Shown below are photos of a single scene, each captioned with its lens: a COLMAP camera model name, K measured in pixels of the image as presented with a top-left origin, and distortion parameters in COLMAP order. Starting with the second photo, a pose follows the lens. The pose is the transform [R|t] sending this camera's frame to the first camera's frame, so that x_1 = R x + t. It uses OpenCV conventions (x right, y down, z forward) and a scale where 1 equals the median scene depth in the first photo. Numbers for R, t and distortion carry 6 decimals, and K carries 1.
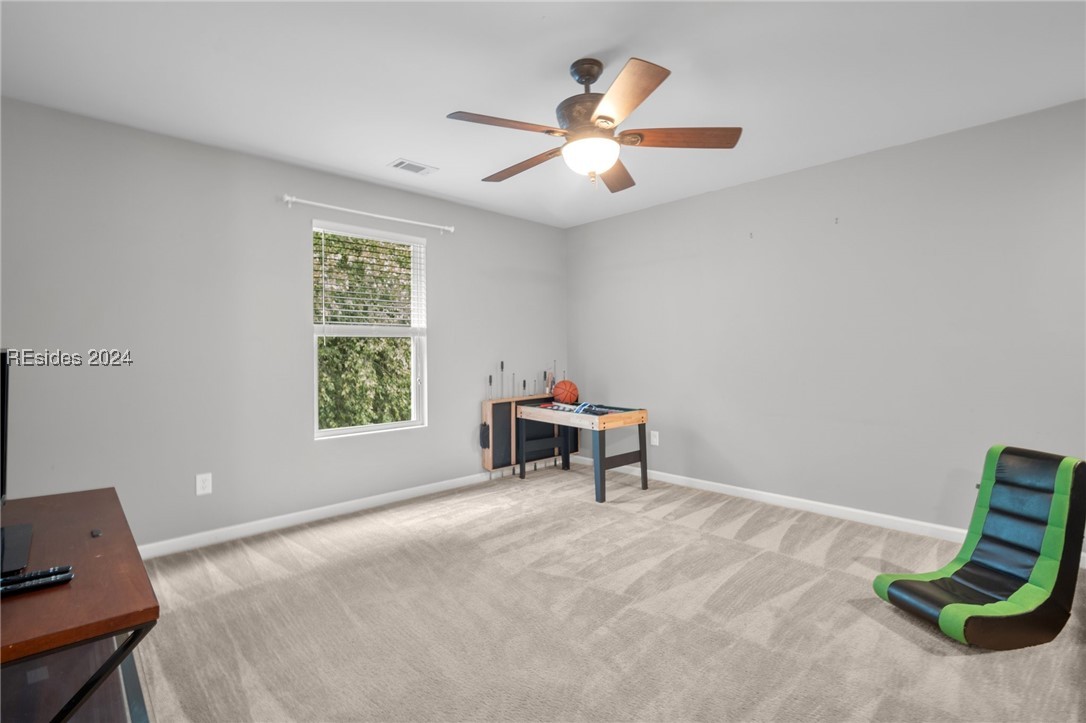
lens RADIAL K [[478.1, 0, 545.3], [0, 478.1, 360.8], [0, 0, 1]] dist [-0.009531, 0.000771]
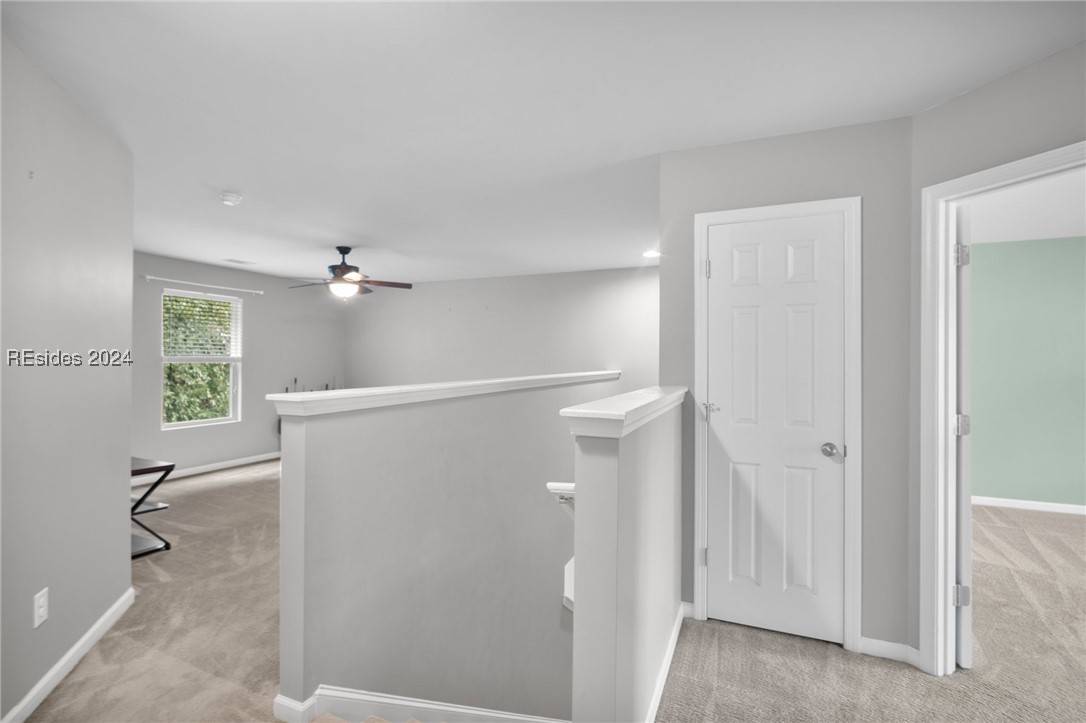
lens RADIAL K [[478.1, 0, 545.3], [0, 478.1, 360.8], [0, 0, 1]] dist [-0.009531, 0.000771]
pose [[0.922638, 0.021602, 0.385062, 0.072335], [-0.013993, 0.999648, -0.022554, -0.042472], [-0.385413, 0.015421, 0.922615, -0.904993]]
